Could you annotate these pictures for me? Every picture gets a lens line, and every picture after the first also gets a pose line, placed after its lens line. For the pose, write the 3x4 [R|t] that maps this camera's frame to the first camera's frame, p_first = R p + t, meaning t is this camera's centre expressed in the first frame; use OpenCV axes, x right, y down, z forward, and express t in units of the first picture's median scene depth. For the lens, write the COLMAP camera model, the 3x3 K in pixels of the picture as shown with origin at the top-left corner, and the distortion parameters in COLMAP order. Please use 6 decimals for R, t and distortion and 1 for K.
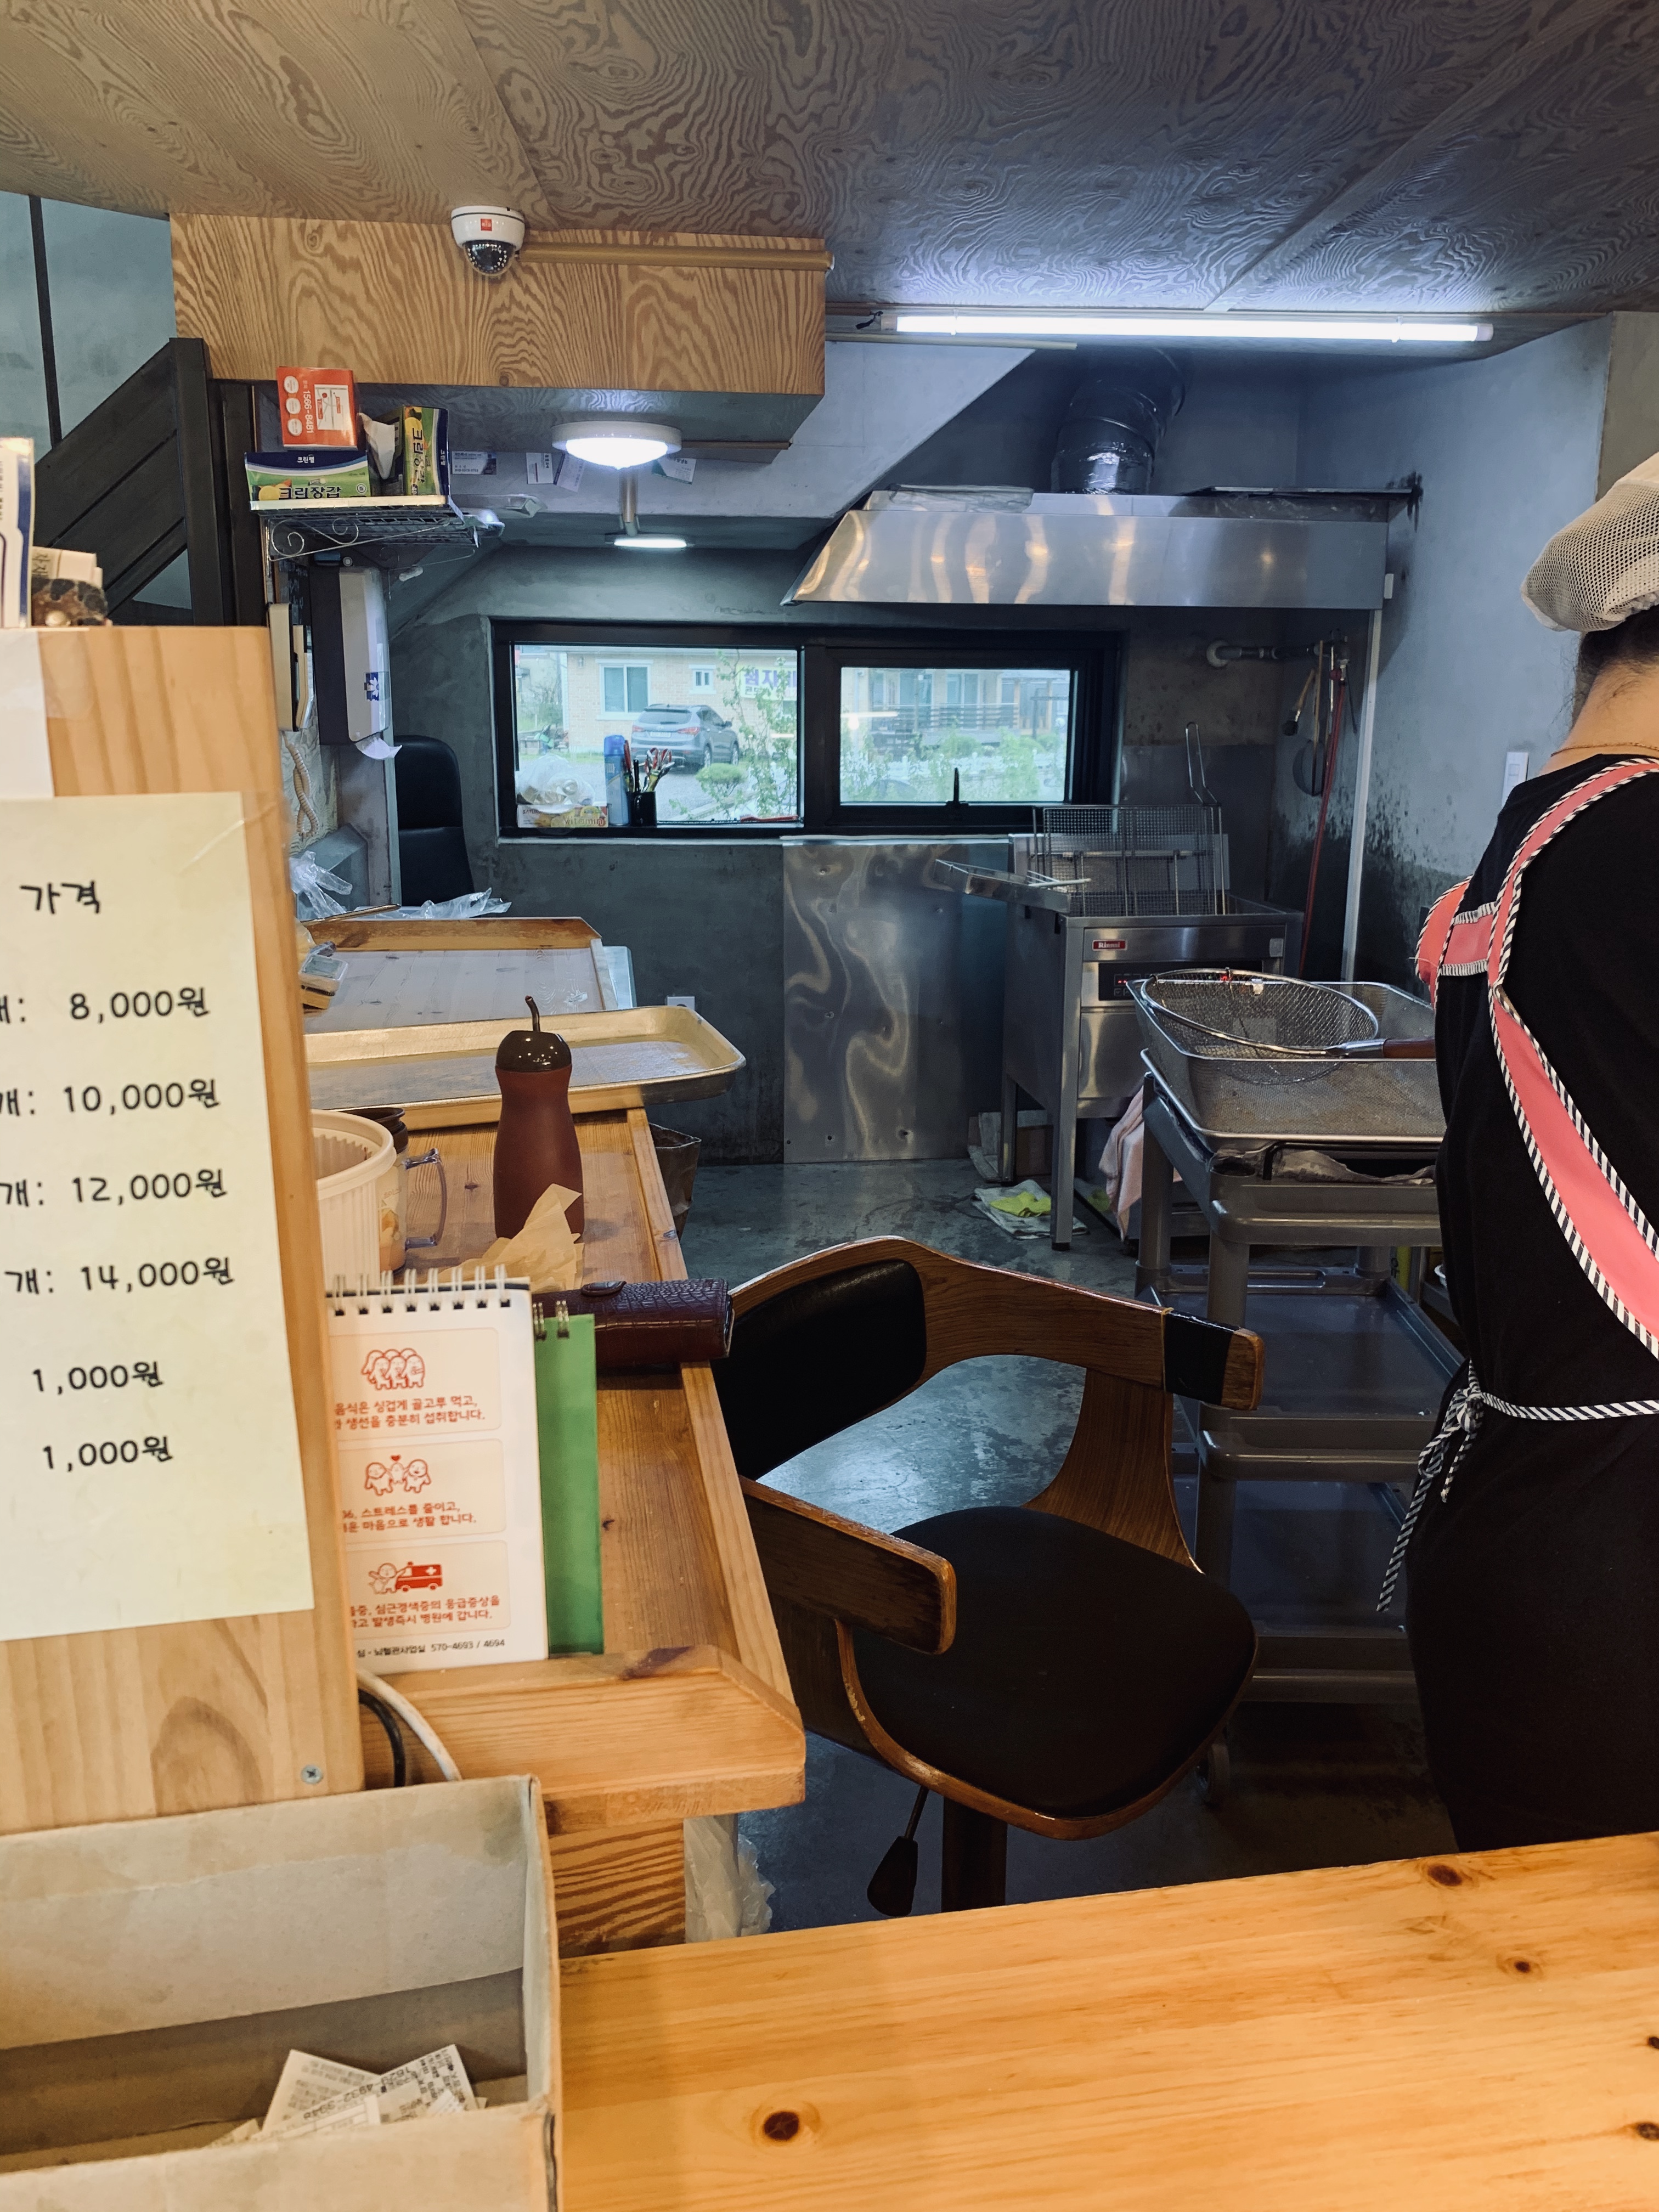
lens RADIAL K [[1686.5, 0, 837.1], [0, 1686.5, 1089.6], [0, 0, 1]] dist [0.017466, -0.028014]
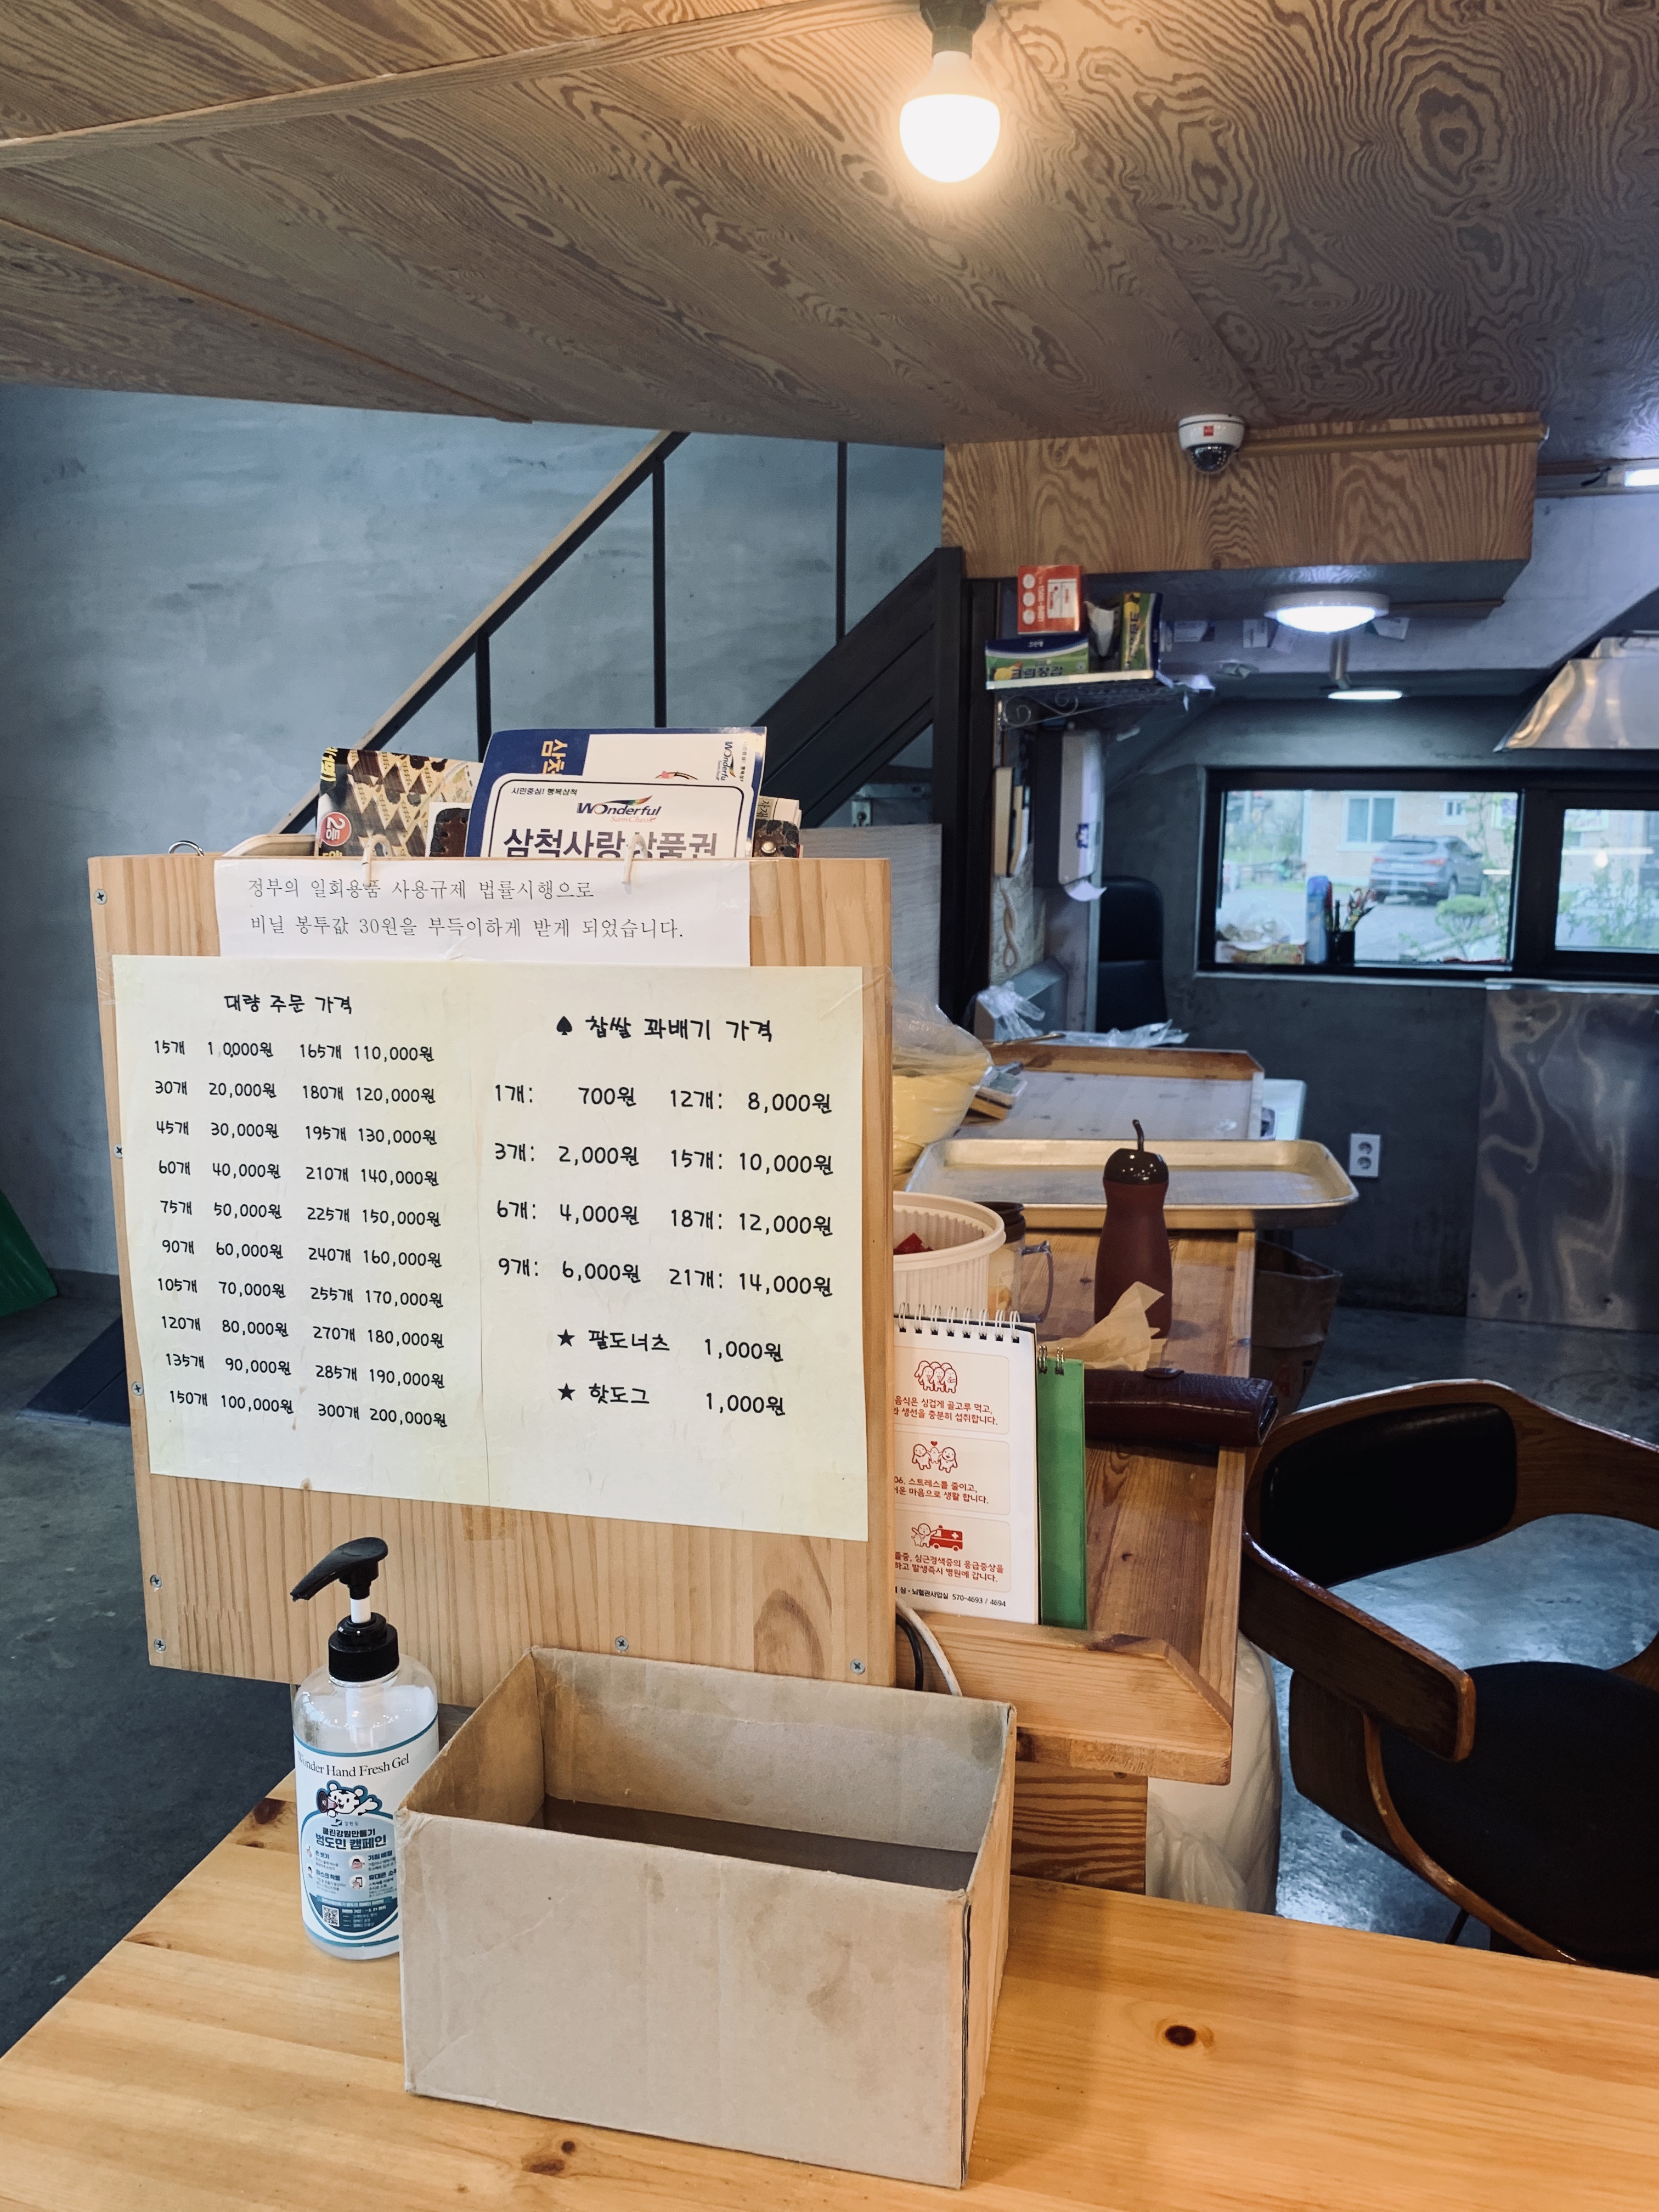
lens RADIAL K [[1686.5, 0, 831.0], [0, 1686.5, 1097.0], [0, 0, 1]] dist [0.017466, -0.028014]
pose [[0.909750, 0.068354, -0.409492, 0.063444], [-0.096719, 0.994108, -0.048935, 0.003968], [0.403734, 0.084125, 0.911001, -0.095497]]
